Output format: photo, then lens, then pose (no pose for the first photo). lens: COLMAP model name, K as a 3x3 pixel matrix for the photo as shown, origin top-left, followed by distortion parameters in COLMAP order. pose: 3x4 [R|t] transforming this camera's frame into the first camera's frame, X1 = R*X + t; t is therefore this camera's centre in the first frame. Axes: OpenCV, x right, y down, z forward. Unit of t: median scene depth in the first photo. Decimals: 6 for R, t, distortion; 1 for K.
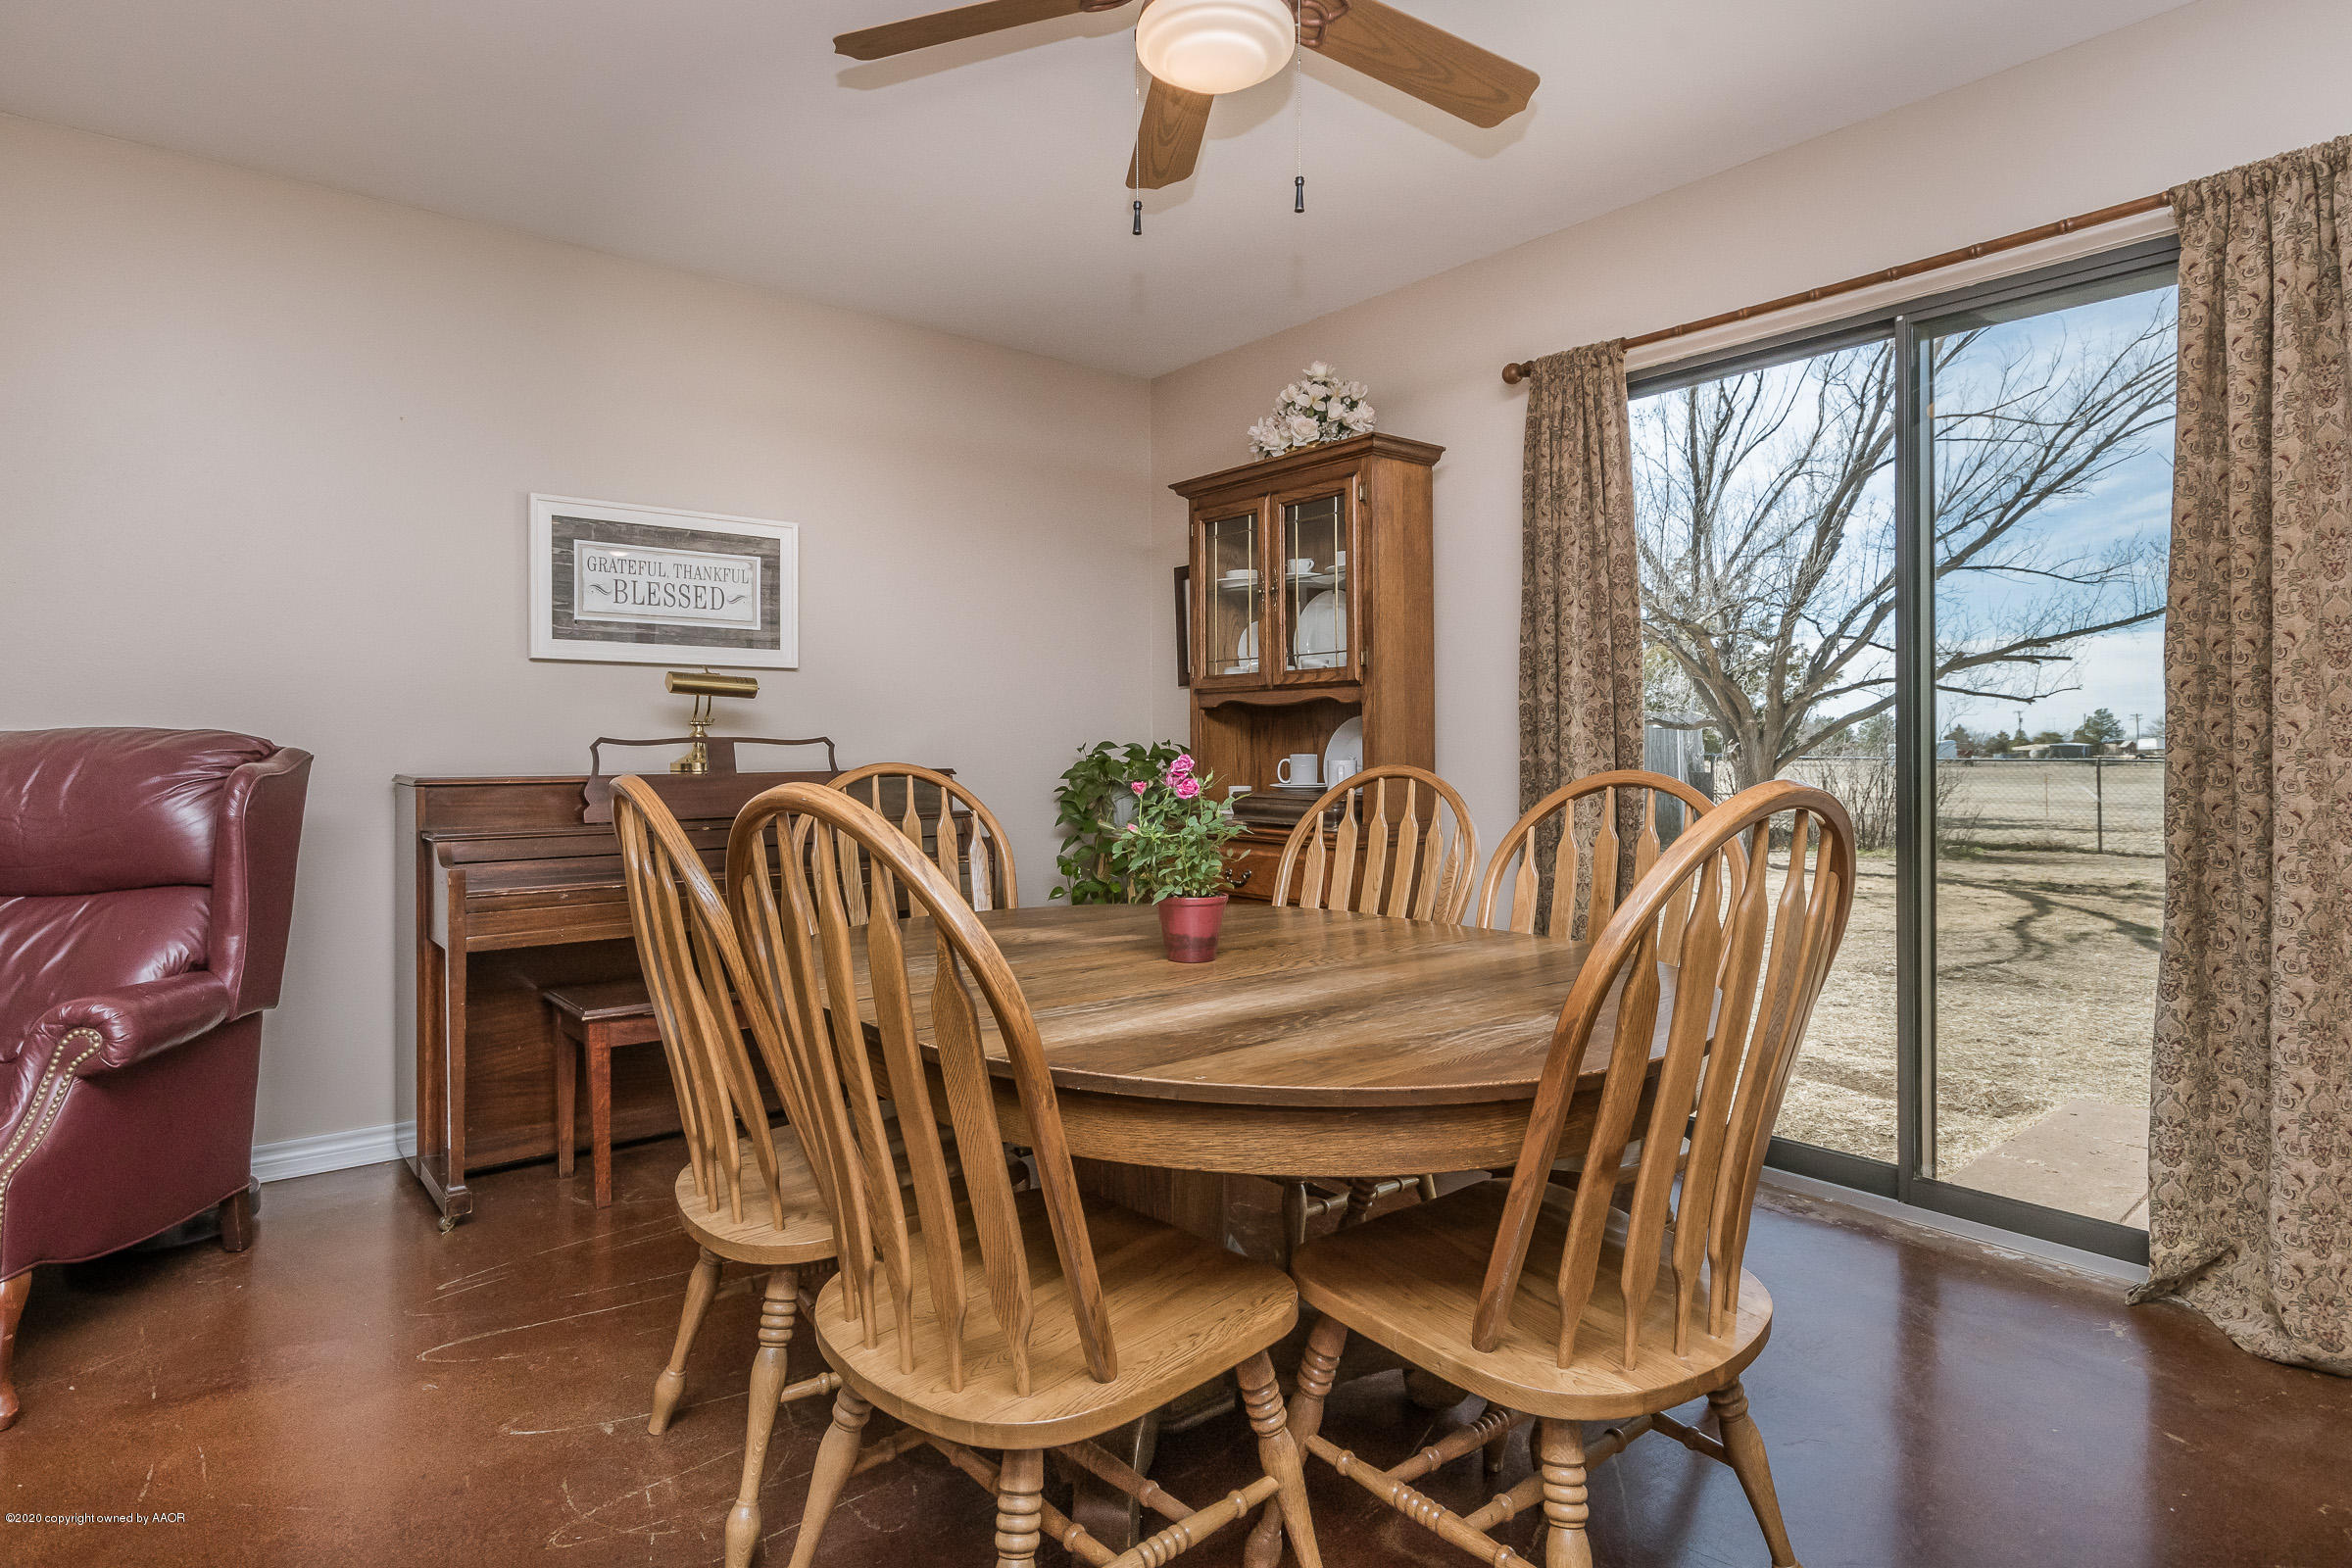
lens RADIAL K [[1214.7, 0, 1175.0], [0, 1214.7, 734.3], [0, 0, 1]] dist [-0.001073, -0.000034]
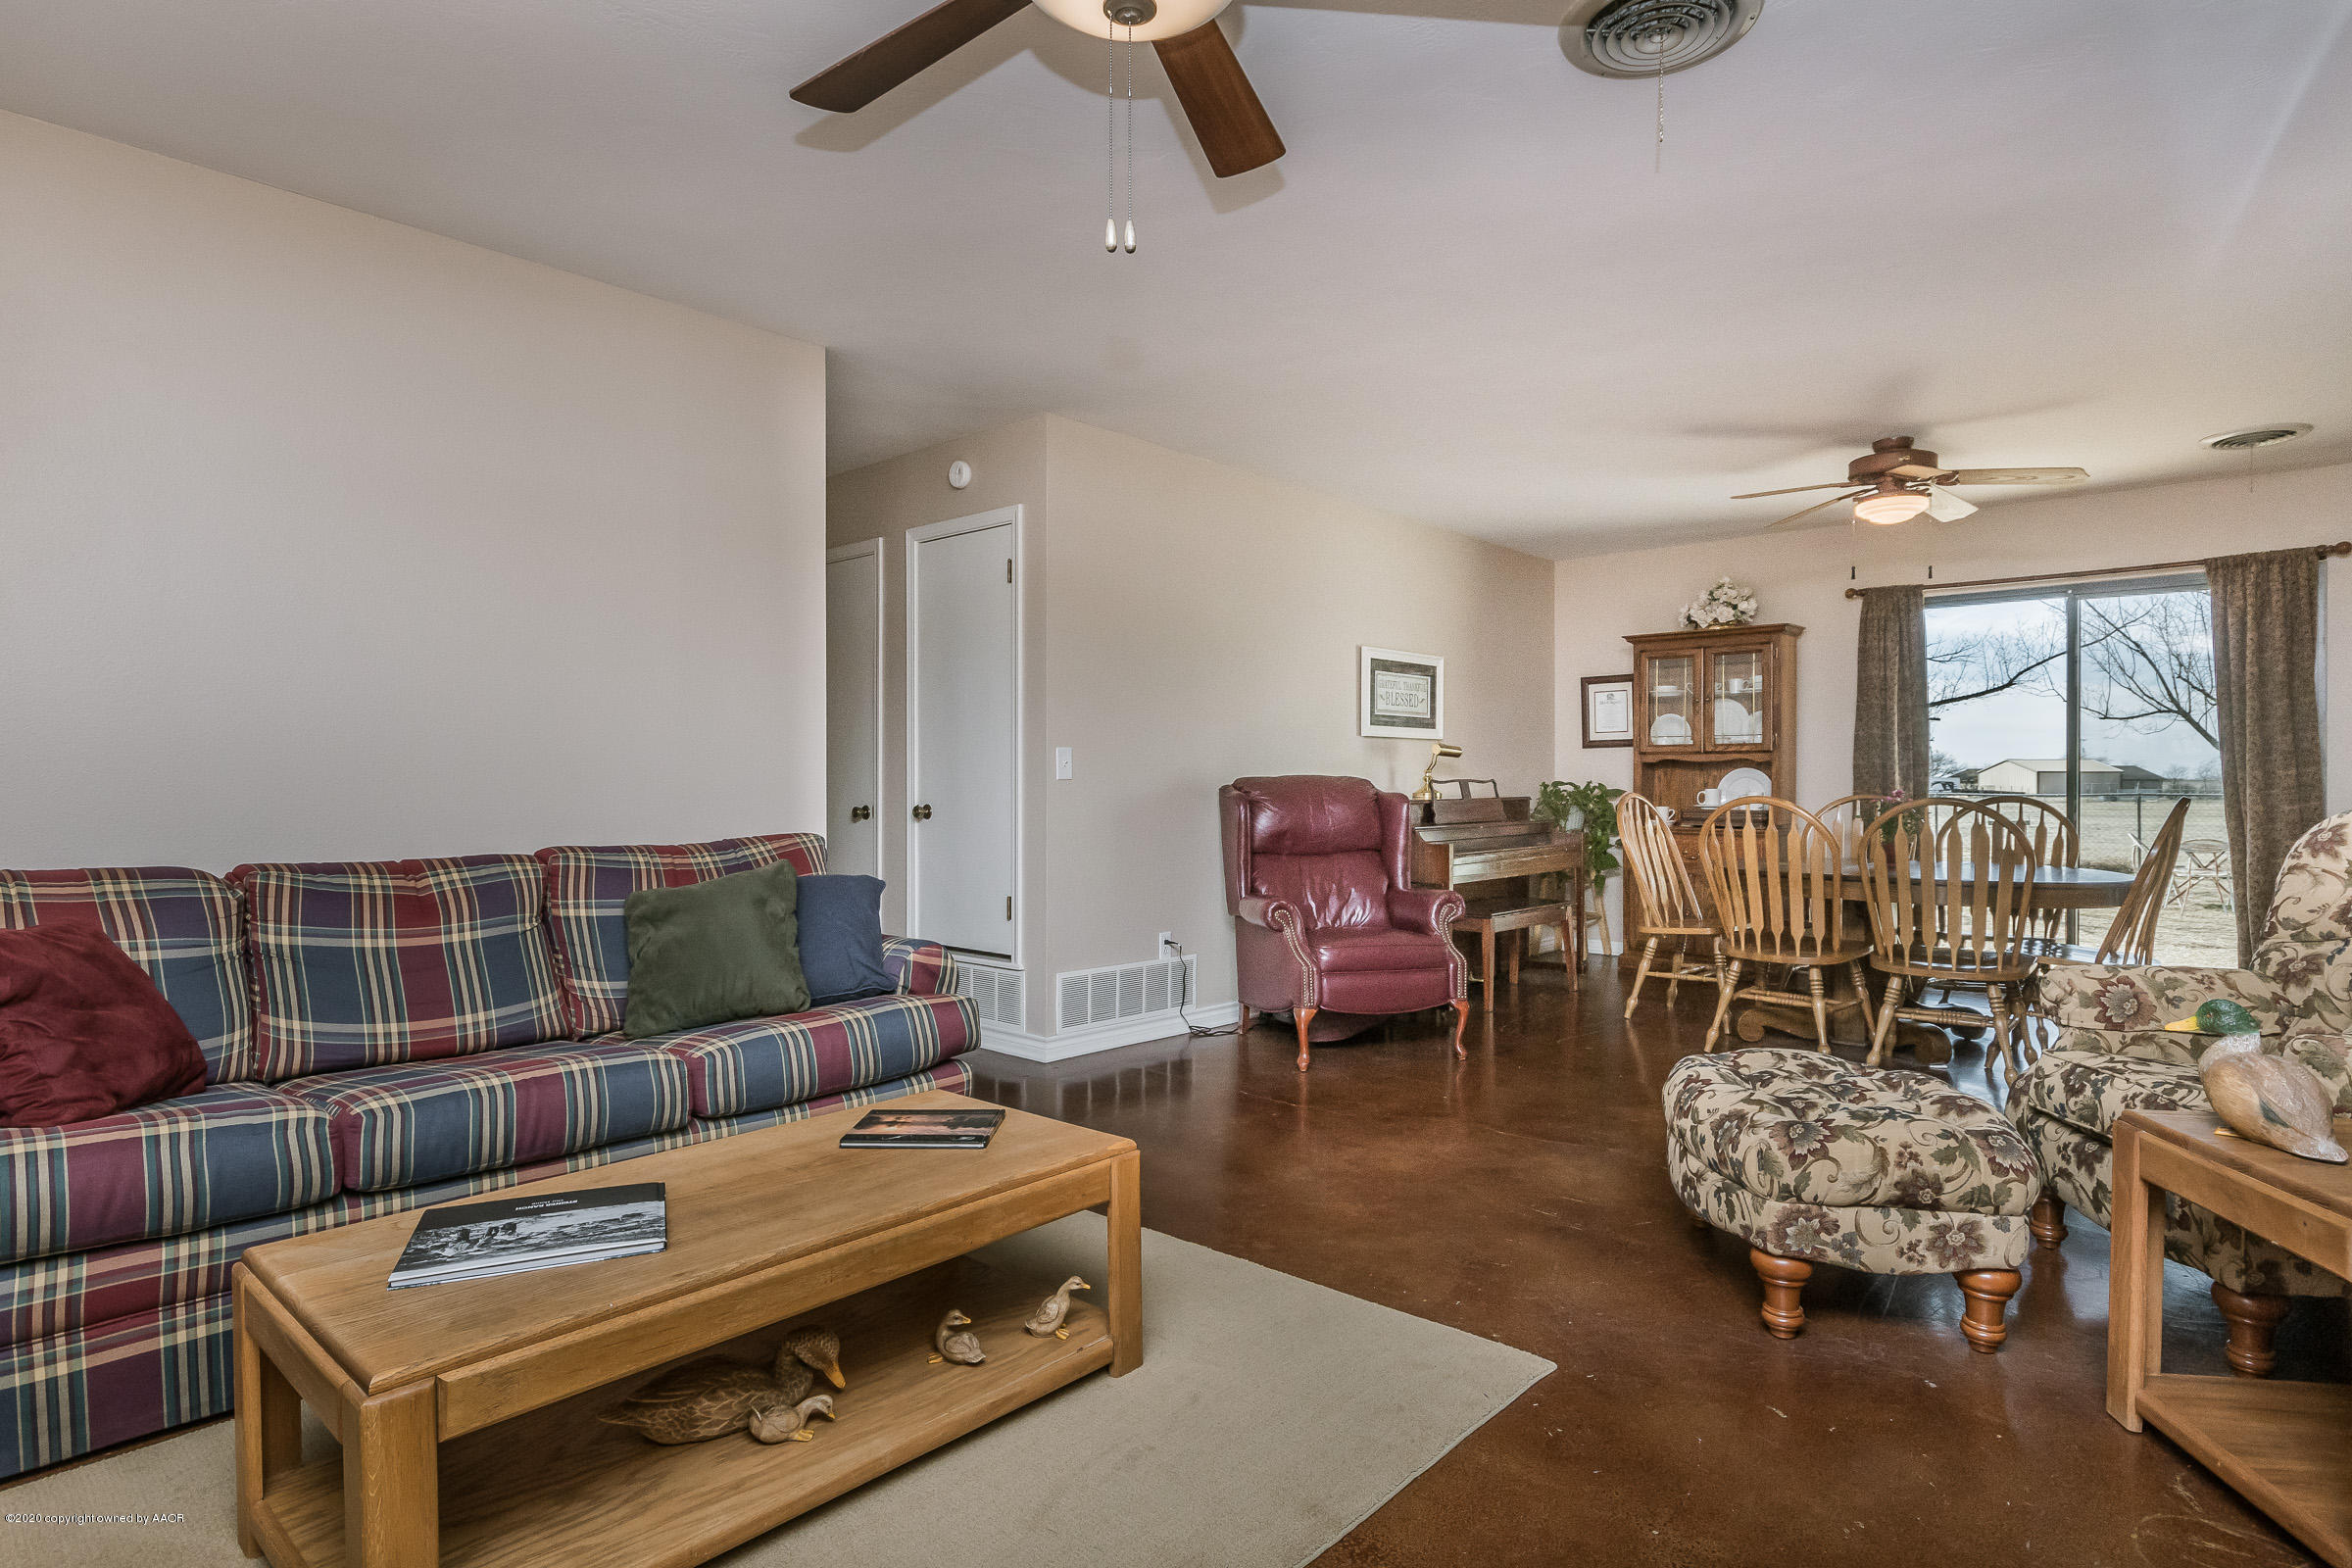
lens RADIAL K [[1235.1, 0, 1176.0], [0, 1235.1, 784.0], [0, 0, 1]] dist [0.021289, -0.000387]
pose [[0.988793, 0.001606, 0.149285, -1.021293], [-0.002529, 0.999979, 0.005991, 0.000357], [-0.149272, -0.006301, 0.988776, -0.761916]]
